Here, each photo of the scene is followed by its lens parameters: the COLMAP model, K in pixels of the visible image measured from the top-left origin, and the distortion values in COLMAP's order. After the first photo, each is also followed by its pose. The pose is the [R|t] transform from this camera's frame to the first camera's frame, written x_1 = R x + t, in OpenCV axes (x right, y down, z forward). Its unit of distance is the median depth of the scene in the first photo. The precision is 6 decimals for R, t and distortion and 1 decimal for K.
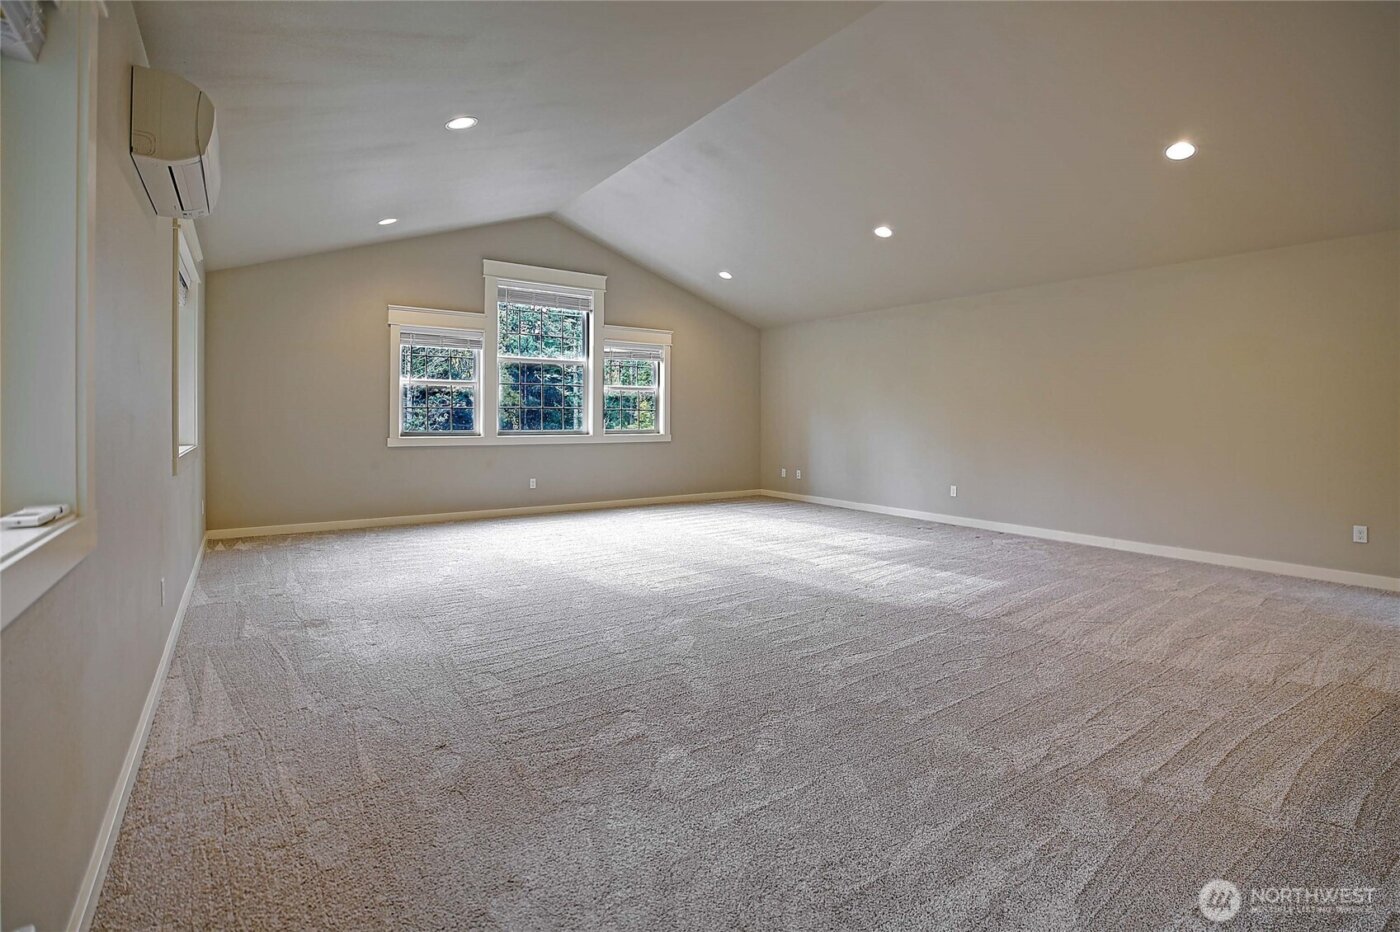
lens RADIAL K [[661.1, 0, 699.2], [0, 661.1, 413.7], [0, 0, 1]] dist [-0.000397, -0.000054]
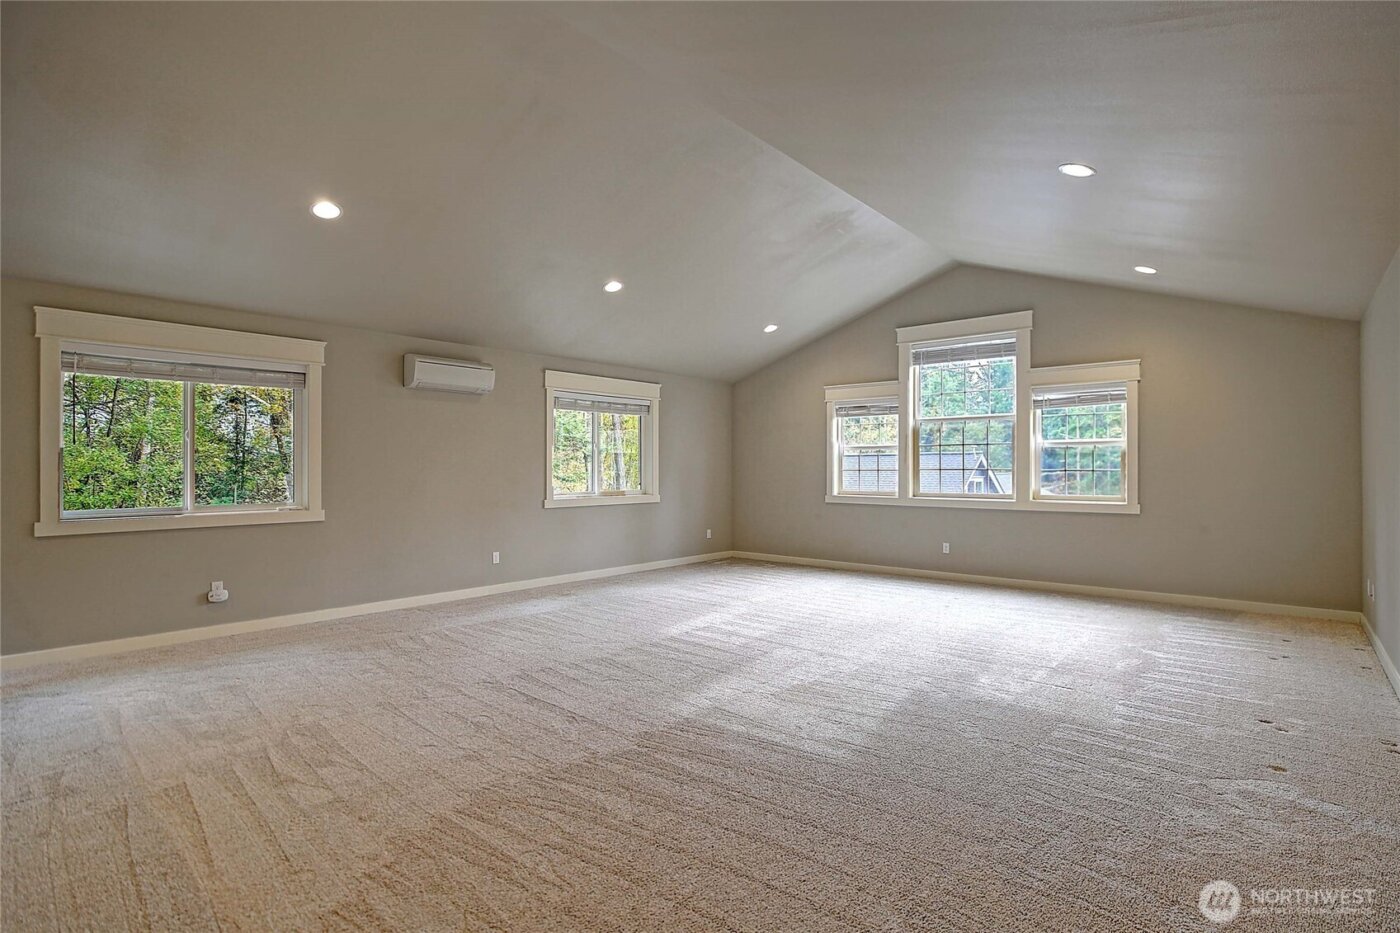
lens RADIAL K [[675.3, 0, 716.6], [0, 675.3, 470.2], [0, 0, 1]] dist [-0.001785, -0.000306]
pose [[0.270634, -0.008332, -0.962646, 0.602619], [-0.002513, 0.999953, -0.009362, 0.002681], [0.962679, 0.004953, 0.270600, 0.411643]]
